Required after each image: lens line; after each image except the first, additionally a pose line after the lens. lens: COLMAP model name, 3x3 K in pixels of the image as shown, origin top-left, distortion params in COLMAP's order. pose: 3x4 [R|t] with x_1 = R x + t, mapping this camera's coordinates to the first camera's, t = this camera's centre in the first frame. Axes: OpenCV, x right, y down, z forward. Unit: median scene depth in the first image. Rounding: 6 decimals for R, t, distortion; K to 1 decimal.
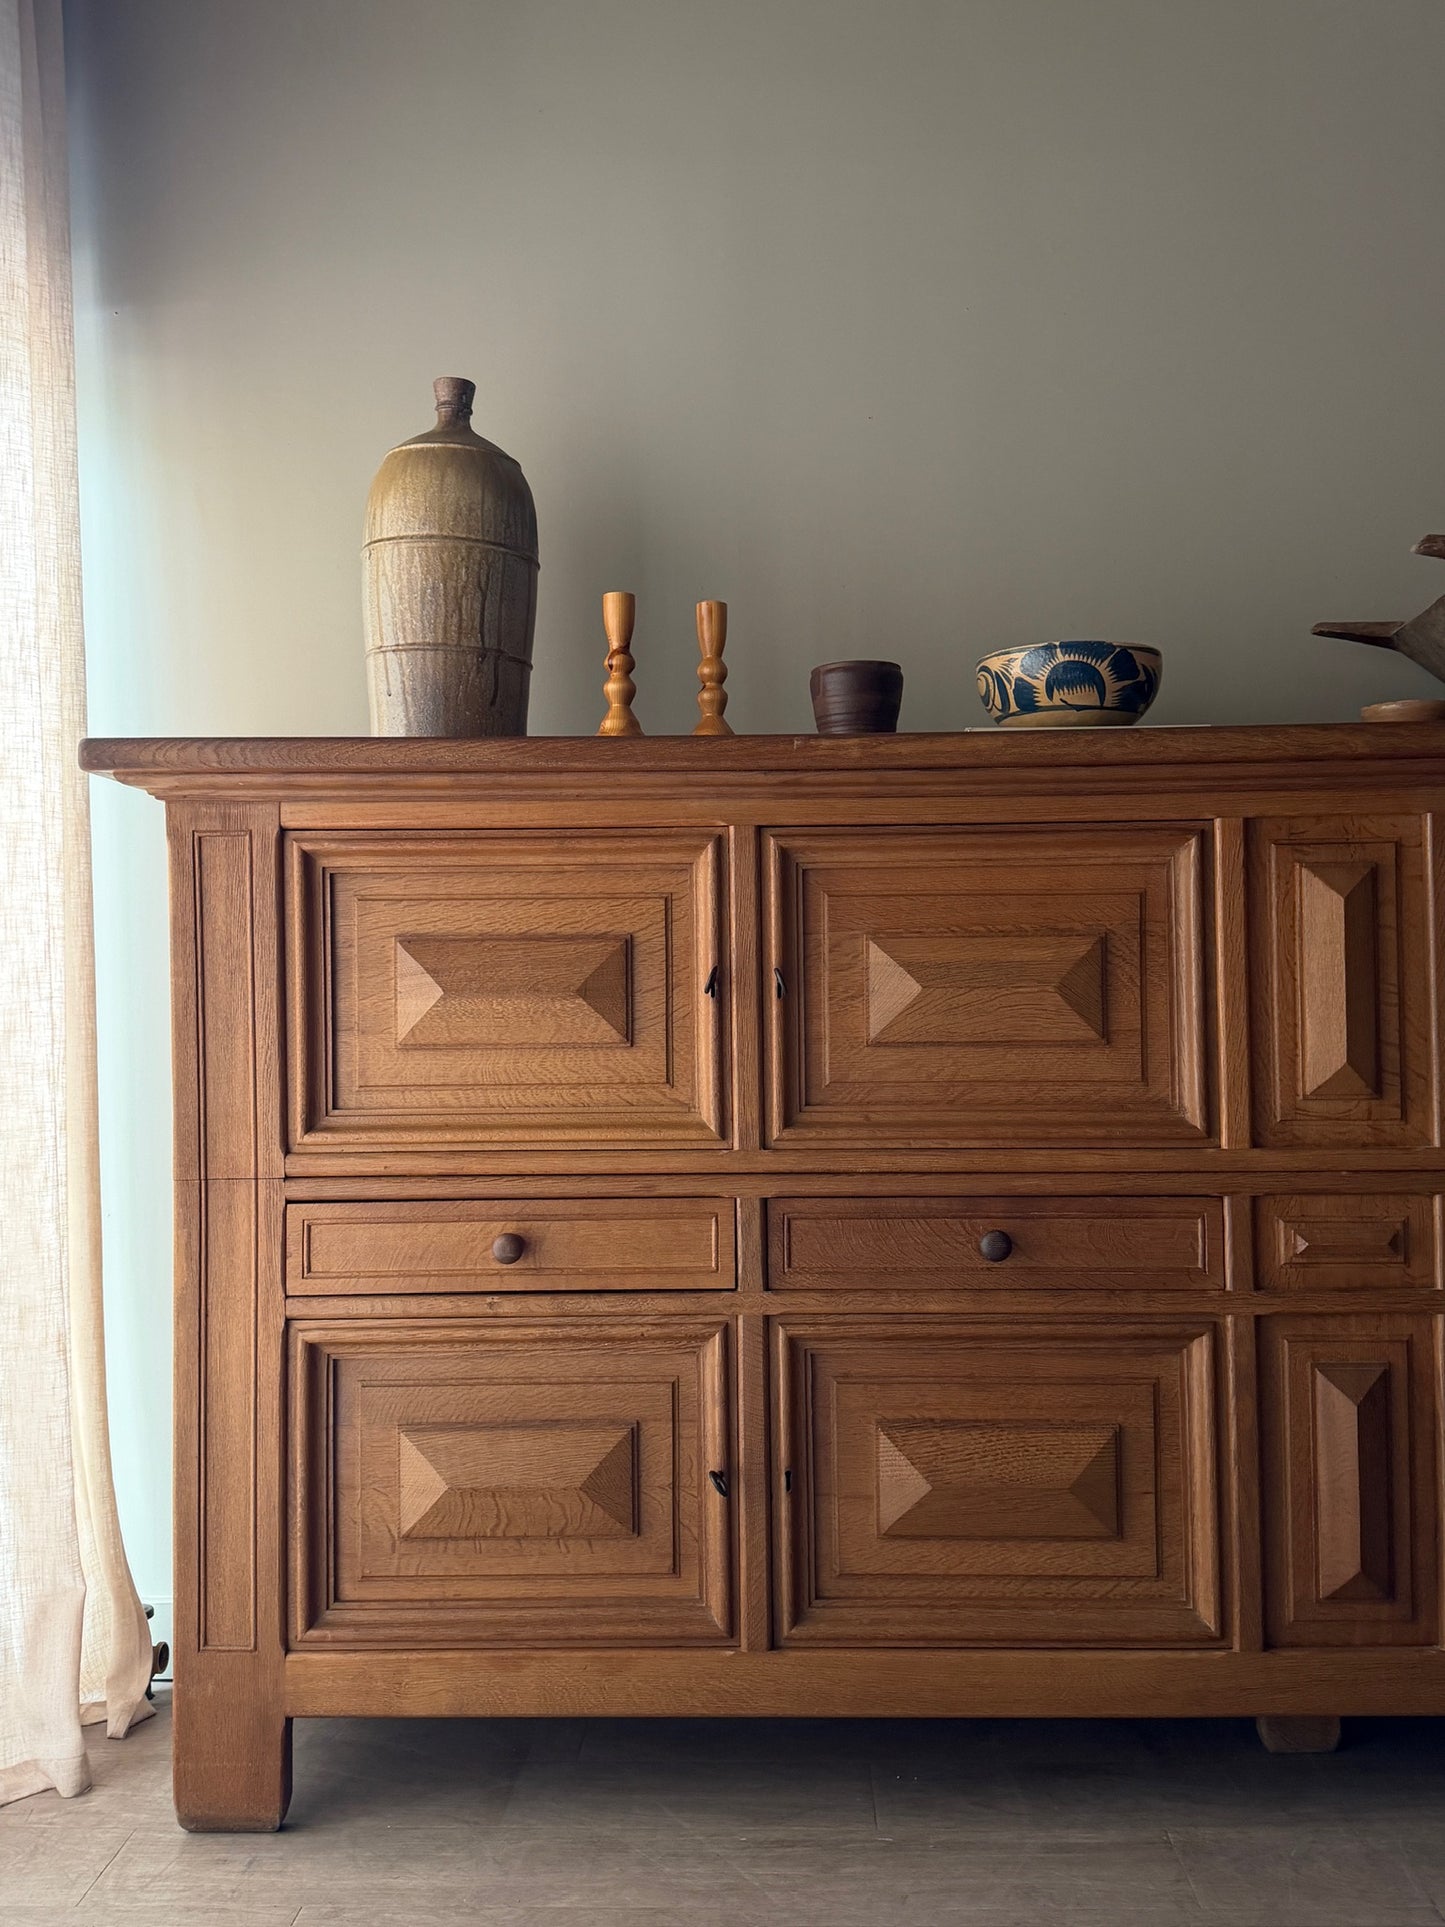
lens RADIAL K [[1771.4, 0, 725.5], [0, 1771.4, 972.6], [0, 0, 1]] dist [0.086609, 0.000000]
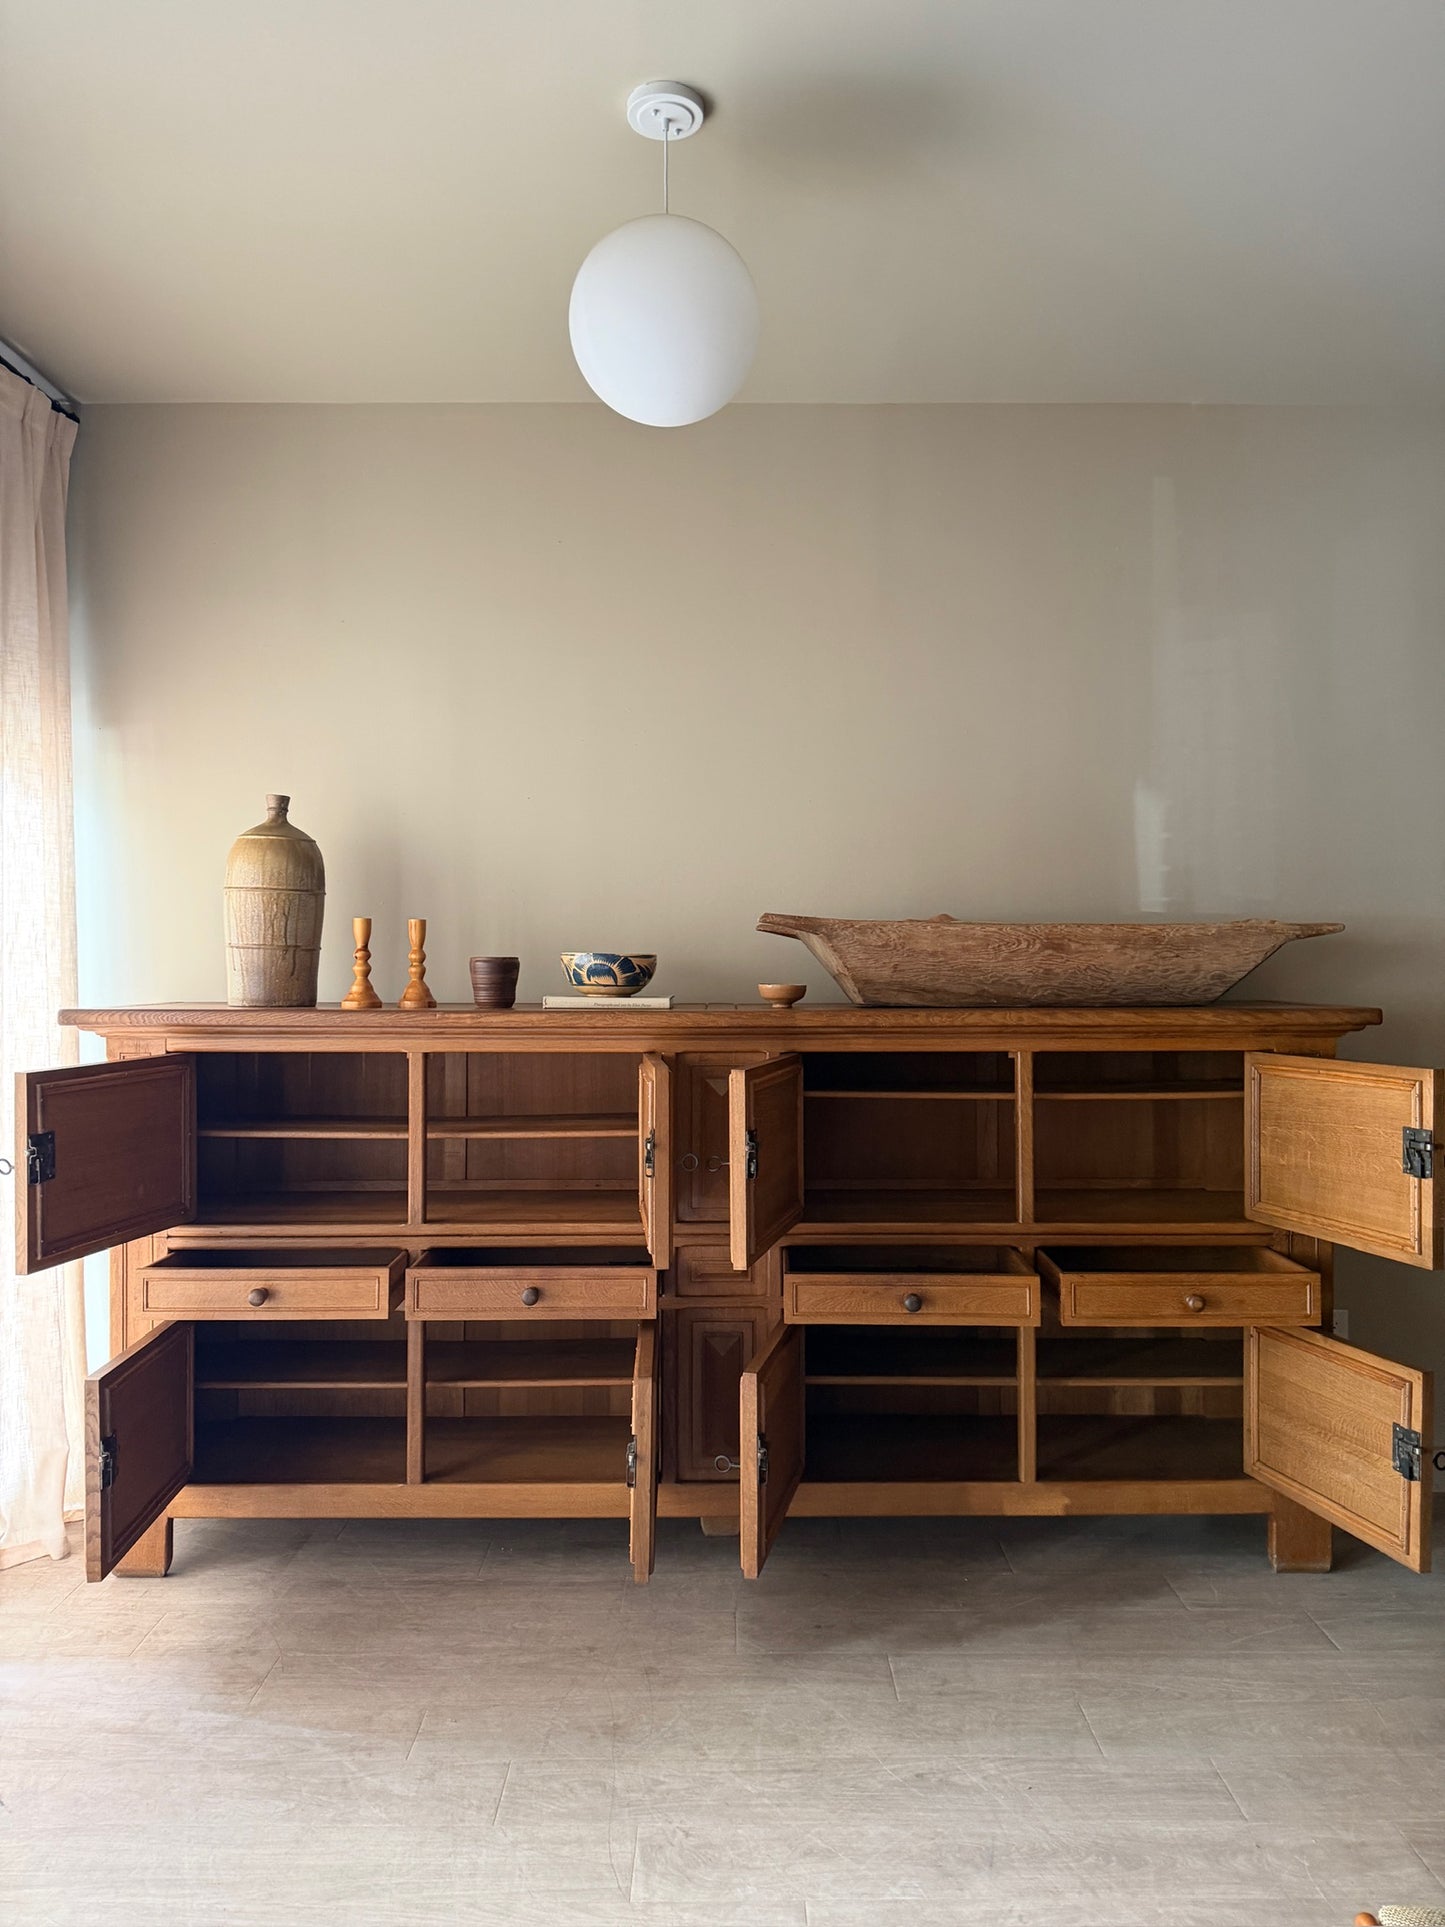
lens RADIAL K [[1400.8, 0, 741.6], [0, 1400.8, 964.4], [0, 0, 1]] dist [0.073117, -0.094925]
pose [[0.999373, 0.012564, 0.033092, 0.306601], [-0.012987, 0.999836, 0.012610, -0.200342], [-0.032928, -0.013032, 0.999373, -0.511875]]
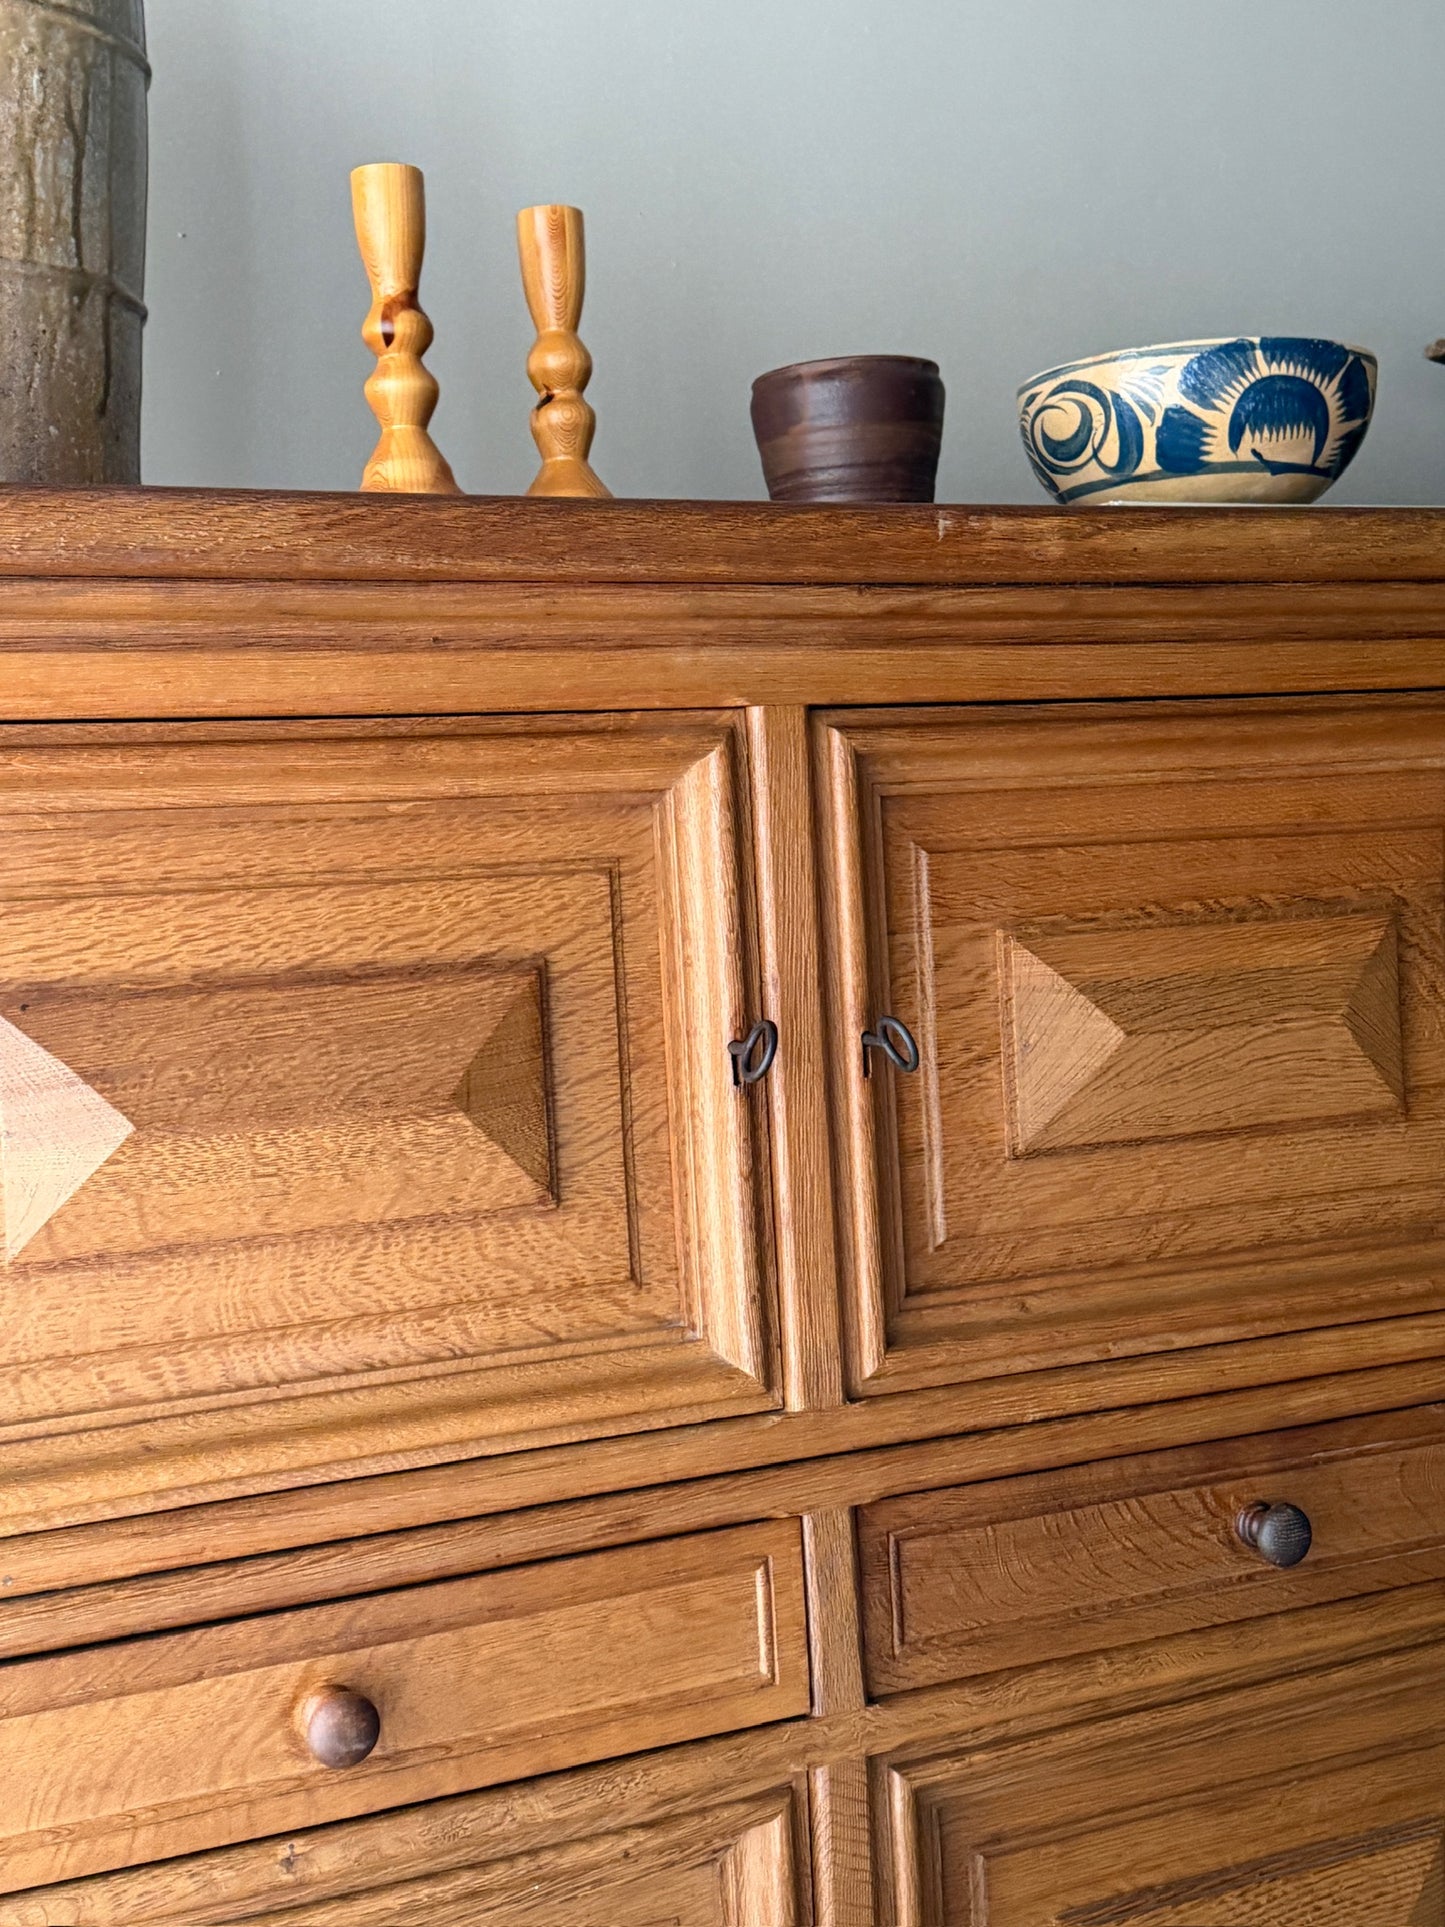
lens RADIAL K [[2370.9, 0, 726.6], [0, 2370.9, 968.0], [0, 0, 1]] dist [0.079045, 0.000000]
pose [[0.899718, -0.058169, 0.432579, -0.269089], [0.035306, 0.997531, 0.060706, -0.053002], [-0.435042, -0.039345, 0.899550, 0.452862]]
